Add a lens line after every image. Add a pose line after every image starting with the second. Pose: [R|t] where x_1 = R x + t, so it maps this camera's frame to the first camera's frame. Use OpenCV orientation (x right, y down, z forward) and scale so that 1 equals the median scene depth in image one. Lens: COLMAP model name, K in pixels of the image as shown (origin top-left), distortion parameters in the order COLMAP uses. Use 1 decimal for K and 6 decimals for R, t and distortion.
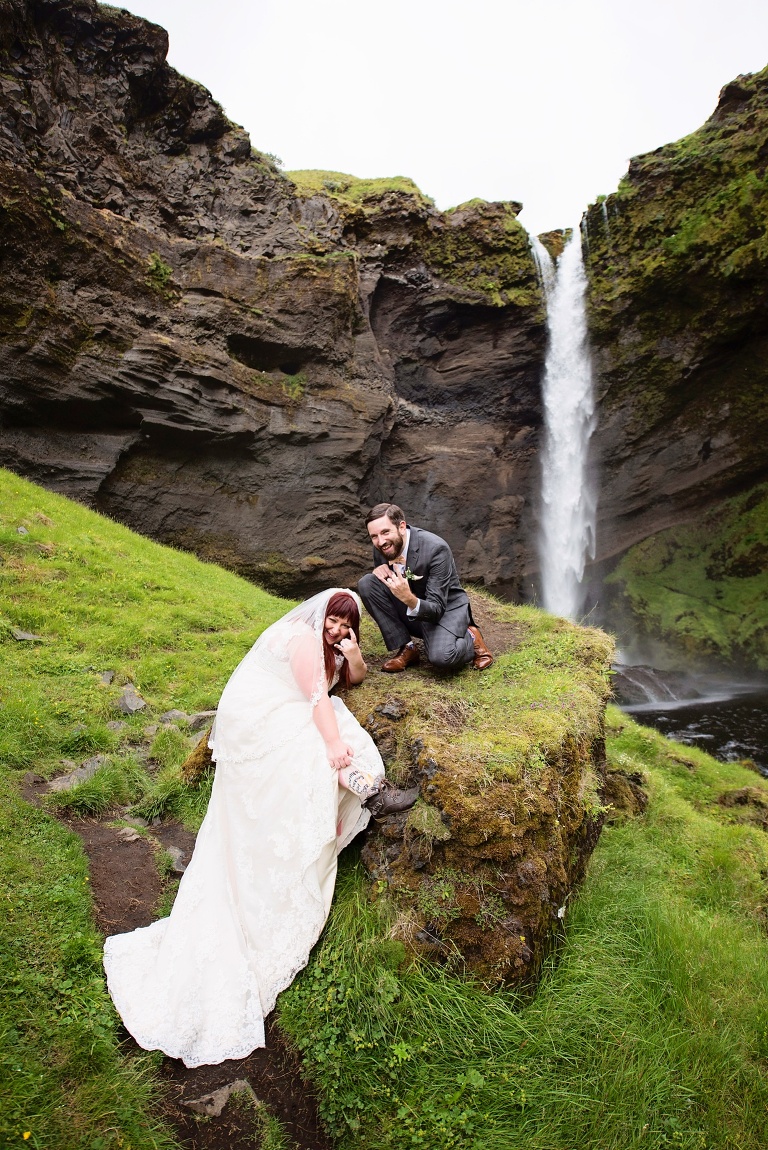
lens RADIAL K [[756.7, 0, 384.0], [0, 756.7, 575.0], [0, 0, 1]] dist [-0.000793, 0.001291]
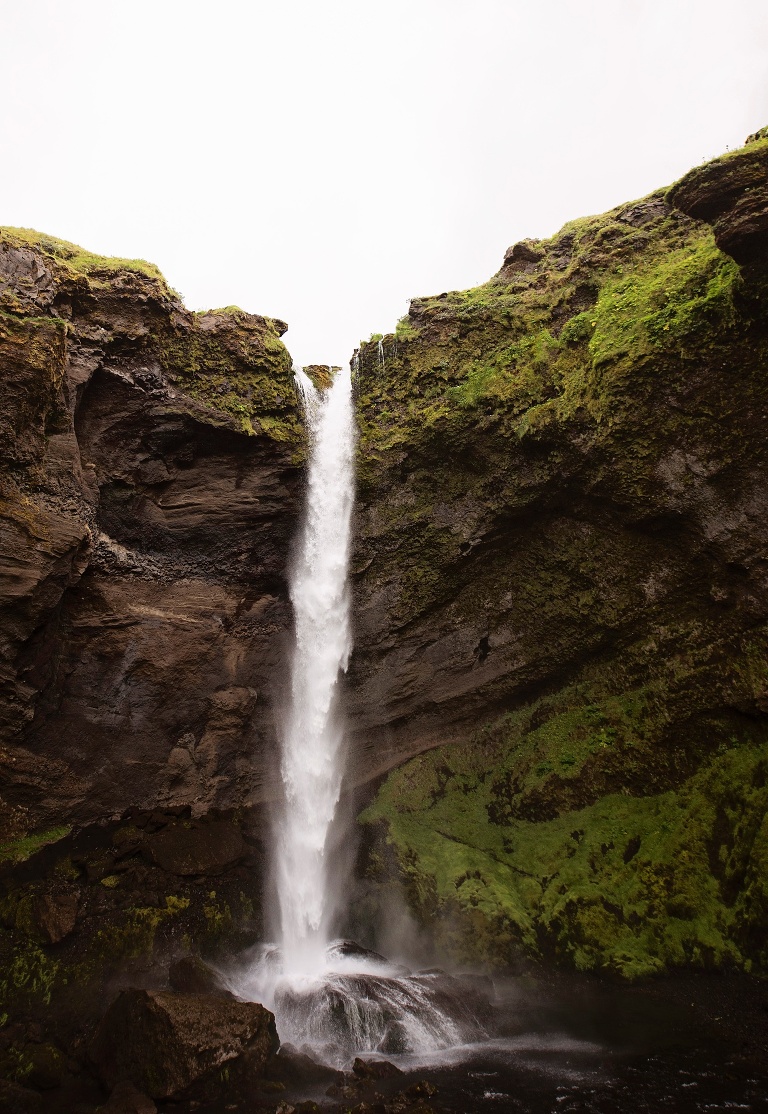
lens RADIAL K [[854.3, 0, 338.3], [0, 854.3, 460.1], [0, 0, 1]] dist [-0.004691, -0.002211]
pose [[0.952949, 0.148581, 0.264219, 0.010726], [-0.041369, 0.927226, -0.372210, -0.007102], [-0.300294, 0.343767, 0.889746, 0.197243]]
